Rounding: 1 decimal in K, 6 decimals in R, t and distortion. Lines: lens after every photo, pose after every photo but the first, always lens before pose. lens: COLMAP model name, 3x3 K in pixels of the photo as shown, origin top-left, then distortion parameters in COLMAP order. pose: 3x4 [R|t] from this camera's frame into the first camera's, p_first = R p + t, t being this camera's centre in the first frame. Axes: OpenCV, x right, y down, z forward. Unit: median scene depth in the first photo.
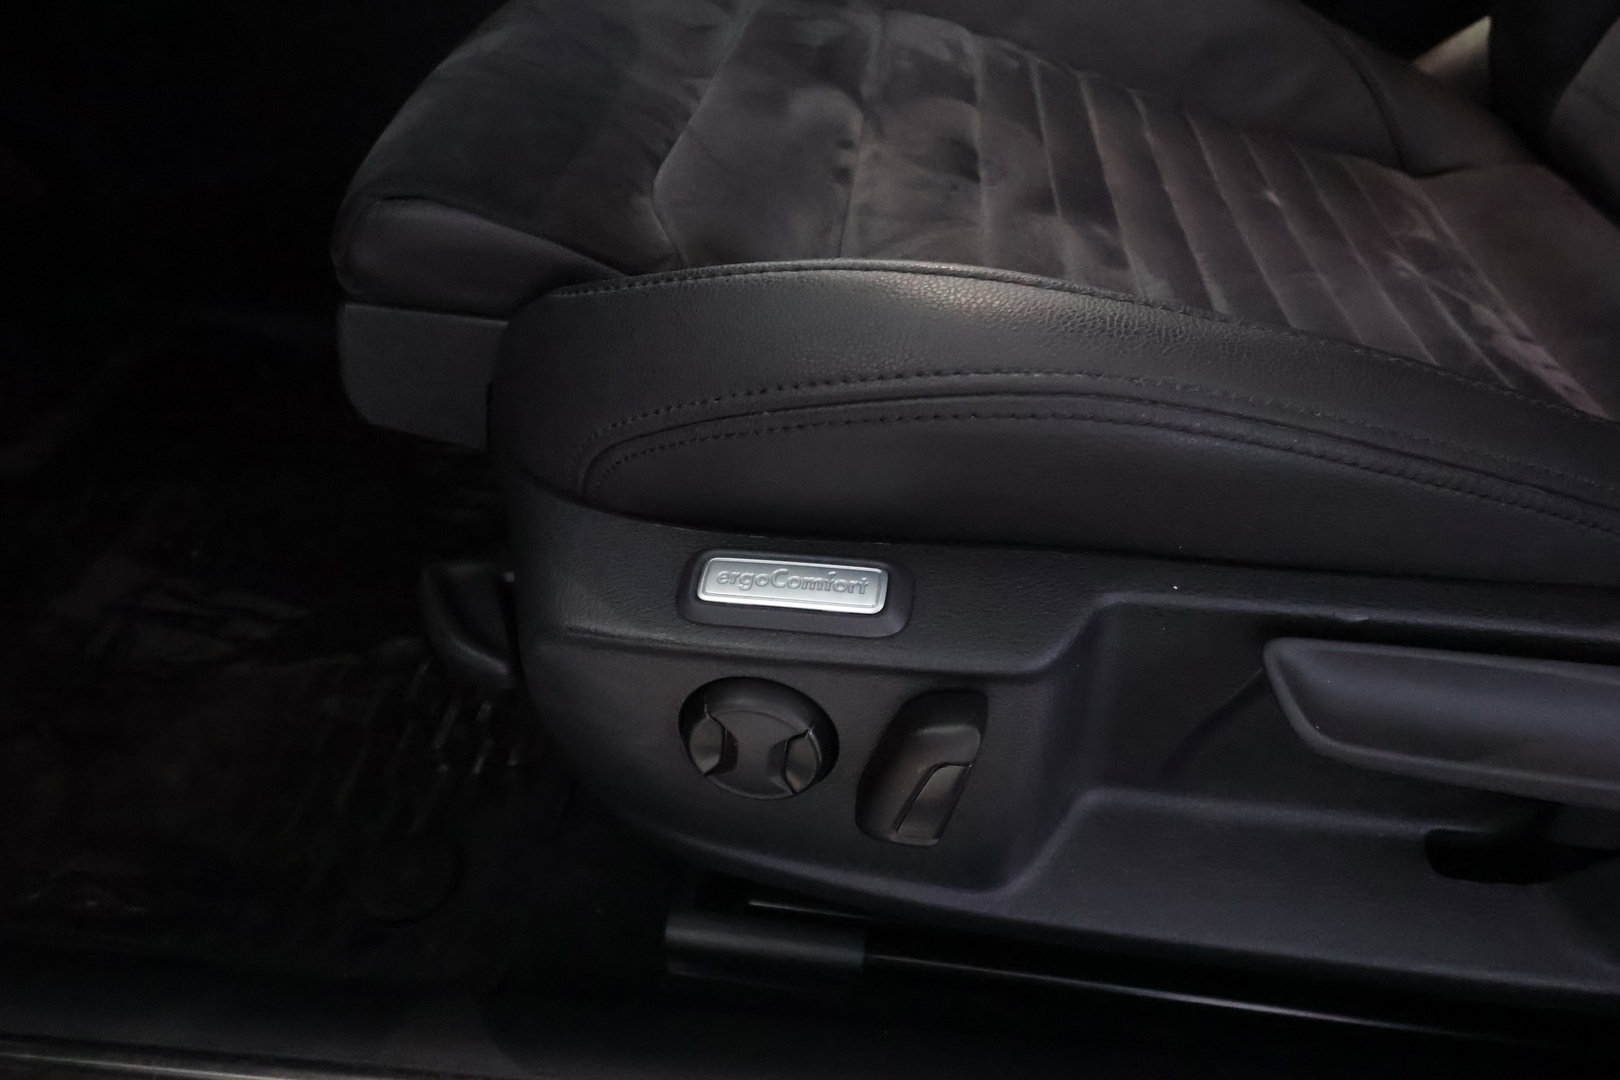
lens RADIAL K [[931.1, 0, 805.9], [0, 931.1, 546.8], [0, 0, 1]] dist [0.004794, 0.001766]
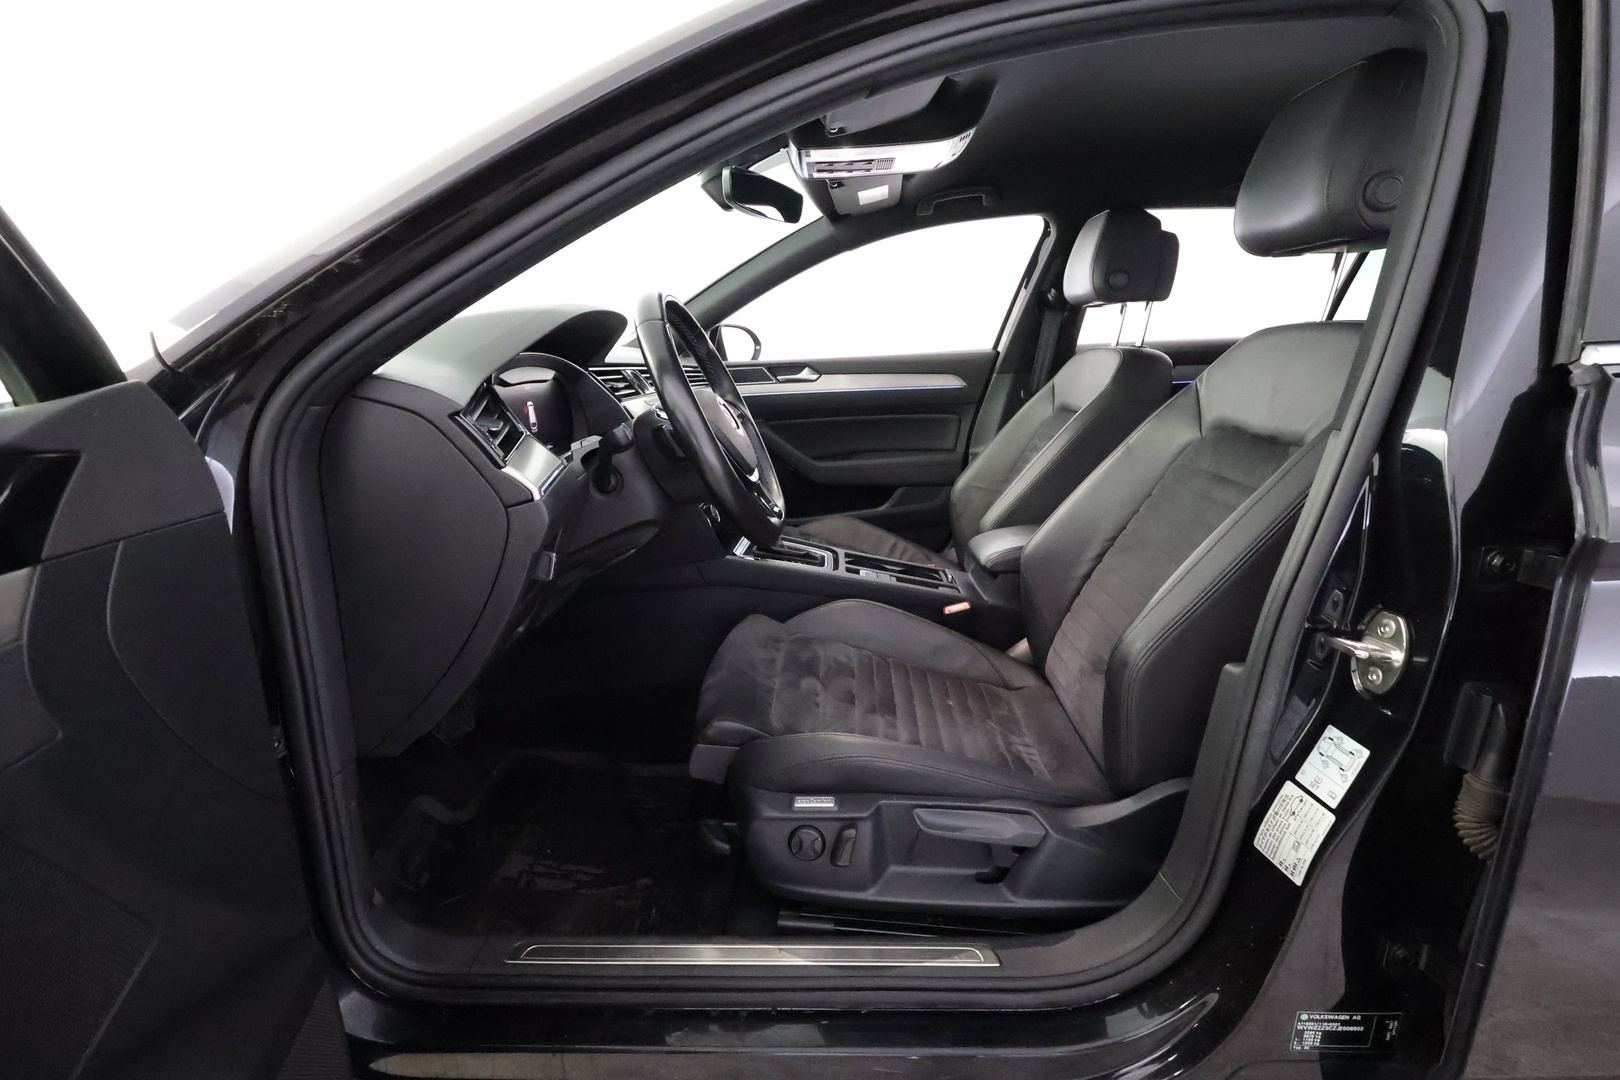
lens RADIAL K [[749.1, 0, 815.1], [0, 749.1, 547.6], [0, 0, 1]] dist [0.003432, 0.000653]
pose [[0.997290, -0.007397, 0.073197, -0.170471], [0.041703, 0.876488, -0.479614, 0.446220], [-0.060608, 0.481366, 0.874422, -1.783000]]
